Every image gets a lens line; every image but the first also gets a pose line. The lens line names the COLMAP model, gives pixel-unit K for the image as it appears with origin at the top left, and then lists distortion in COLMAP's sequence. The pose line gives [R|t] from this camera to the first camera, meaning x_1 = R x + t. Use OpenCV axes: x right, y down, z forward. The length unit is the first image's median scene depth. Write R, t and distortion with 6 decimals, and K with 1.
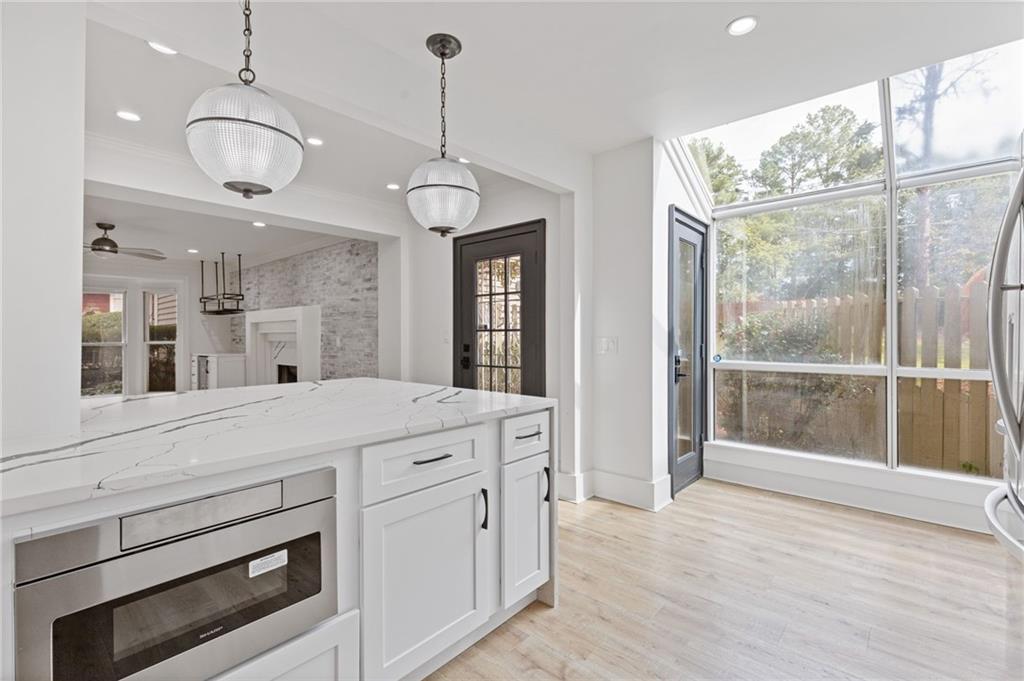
lens RADIAL K [[458.7, 0, 516.9], [0, 458.7, 342.9], [0, 0, 1]] dist [0.002839, -0.000063]
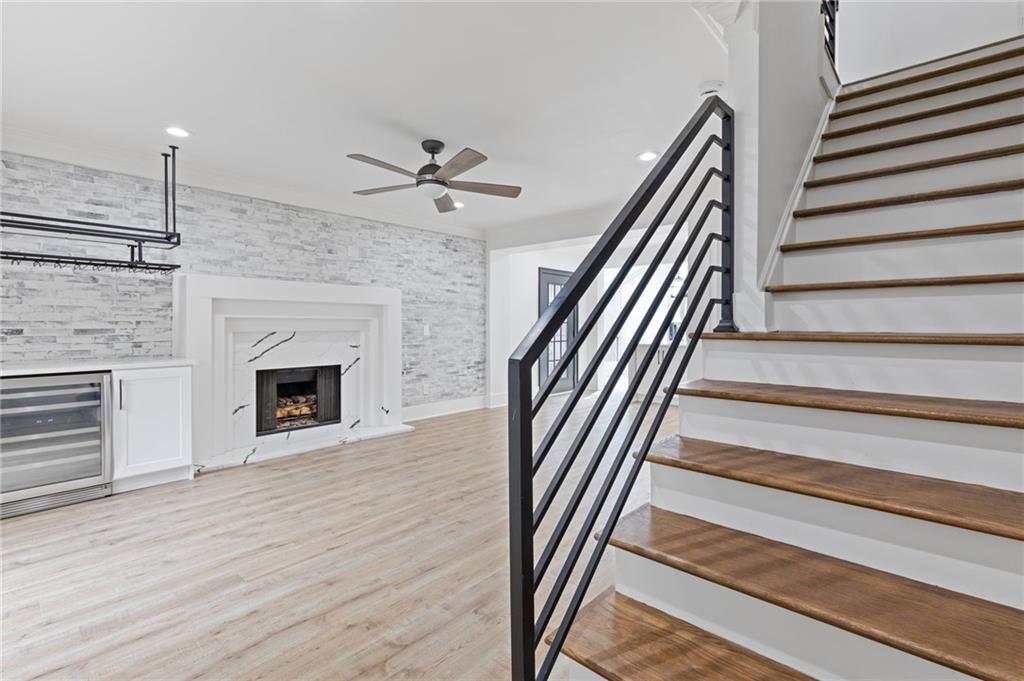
lens RADIAL K [[462.8, 0, 519.4], [0, 462.8, 323.9], [0, 0, 1]] dist [-0.000826, 0.000547]
pose [[0.007284, -0.001668, 0.999972, -1.450220], [0.003479, 0.999993, 0.001643, -0.017875], [-0.999967, 0.003467, 0.007290, 0.835168]]
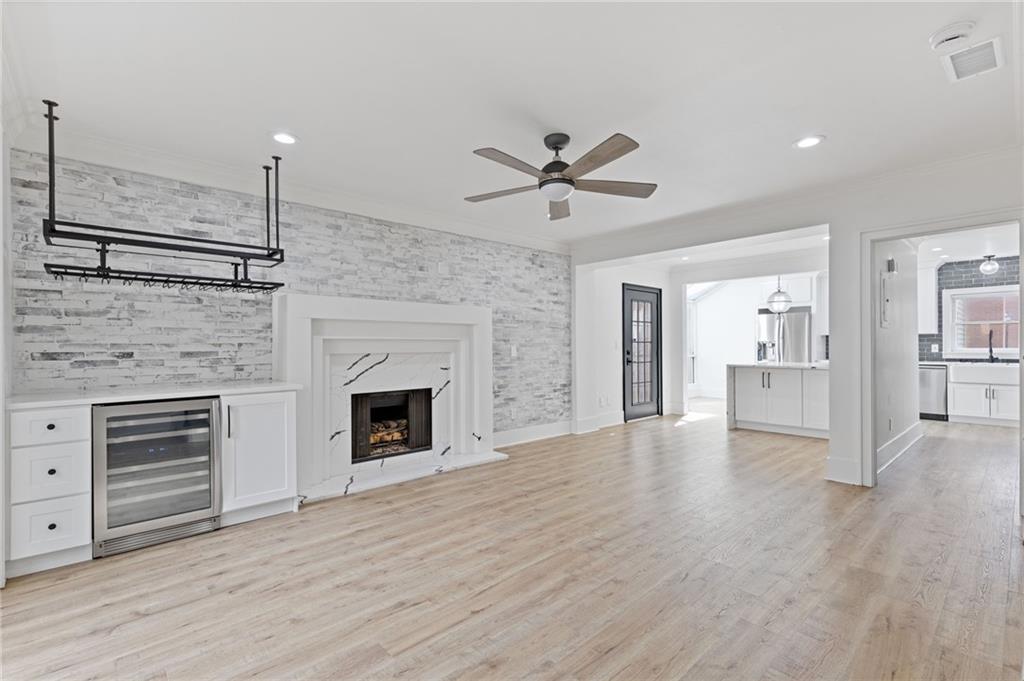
lens RADIAL K [[458.7, 0, 516.9], [0, 458.7, 342.9], [0, 0, 1]] dist [0.002839, -0.000063]
pose [[0.110760, 0.001464, 0.993846, -1.376437], [0.010422, 0.999942, -0.002634, -0.017660], [-0.993792, 0.010649, 0.110739, 0.937643]]
